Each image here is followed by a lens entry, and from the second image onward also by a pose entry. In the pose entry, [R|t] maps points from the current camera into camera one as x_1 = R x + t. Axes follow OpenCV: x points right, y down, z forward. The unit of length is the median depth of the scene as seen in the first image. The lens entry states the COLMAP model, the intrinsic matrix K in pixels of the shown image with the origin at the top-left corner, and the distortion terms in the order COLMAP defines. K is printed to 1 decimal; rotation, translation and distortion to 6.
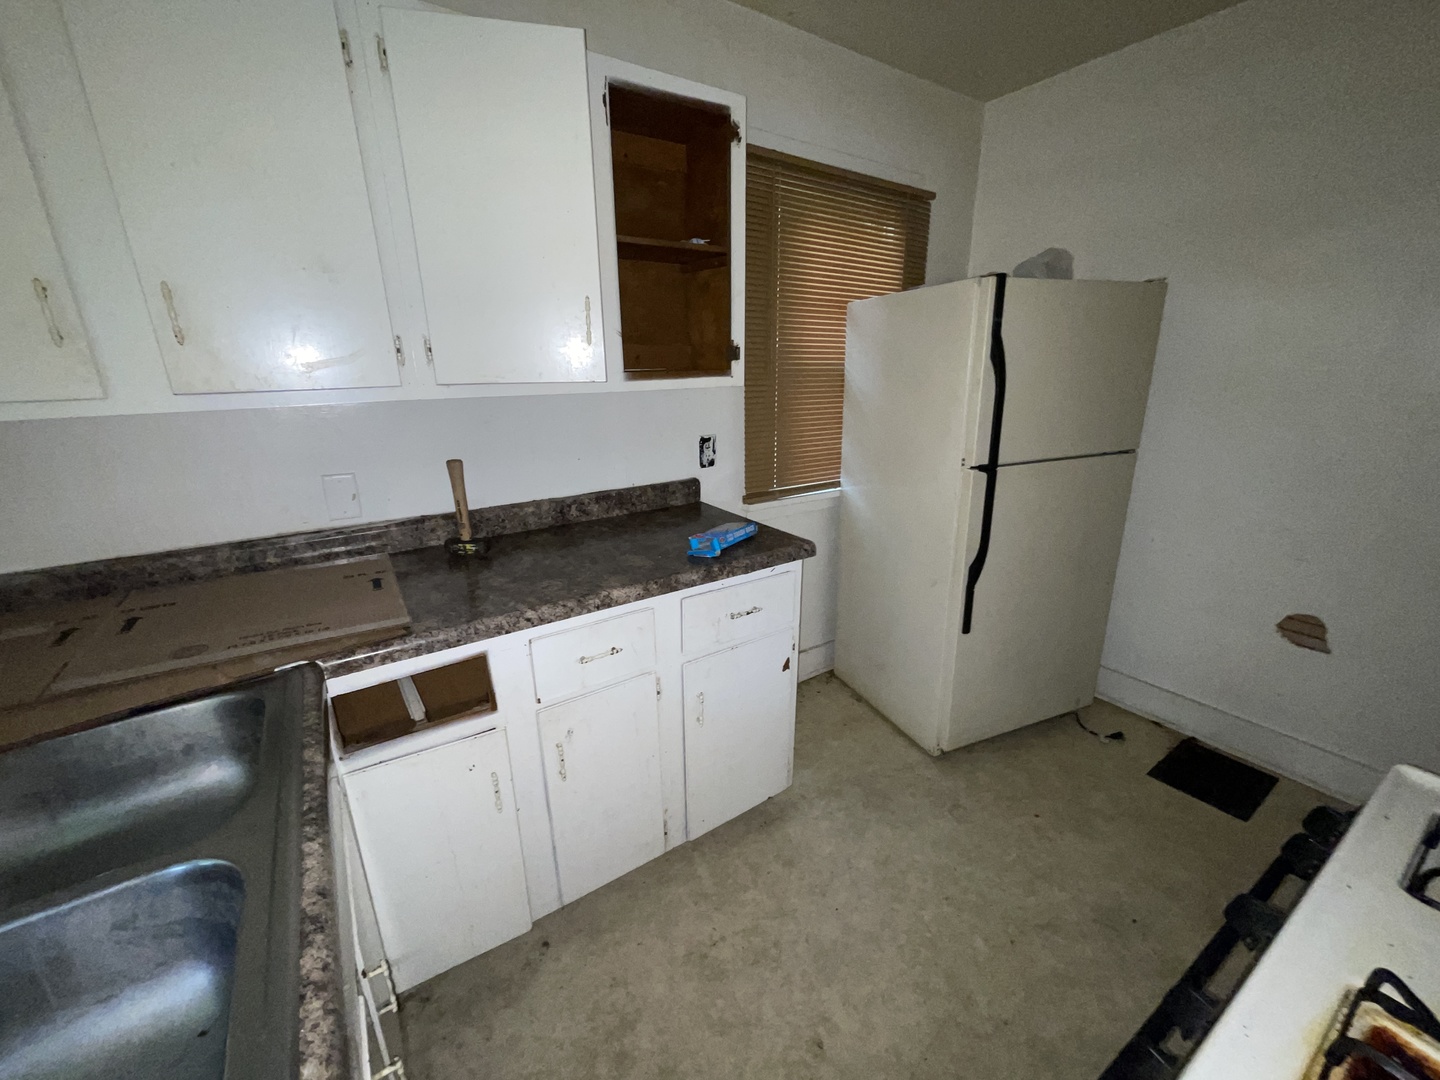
lens RADIAL K [[580.4, 0, 719.0], [0, 580.4, 540.1], [0, 0, 1]] dist [-0.000793, 0.000365]
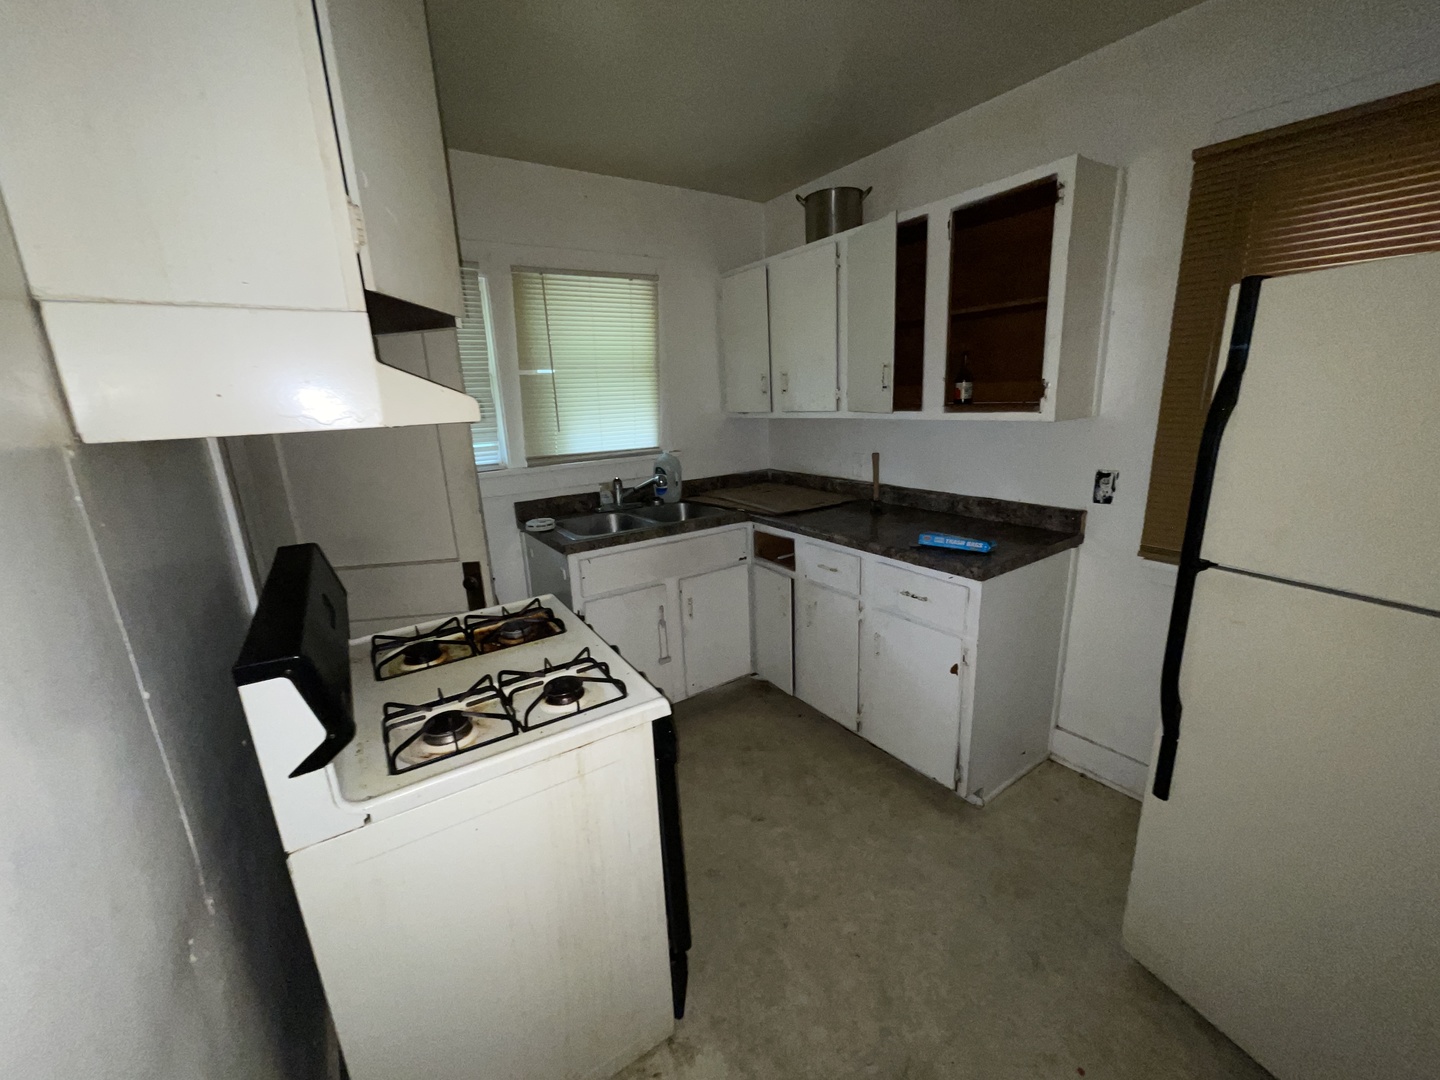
lens RADIAL K [[580.4, 0, 718.4], [0, 580.4, 539.9], [0, 0, 1]] dist [-0.000793, 0.000365]
pose [[-0.006249, 0.257179, -0.966344, 1.091520], [-0.255523, 0.933870, 0.250189, -0.174161], [0.966783, 0.248487, 0.059879, 0.412528]]
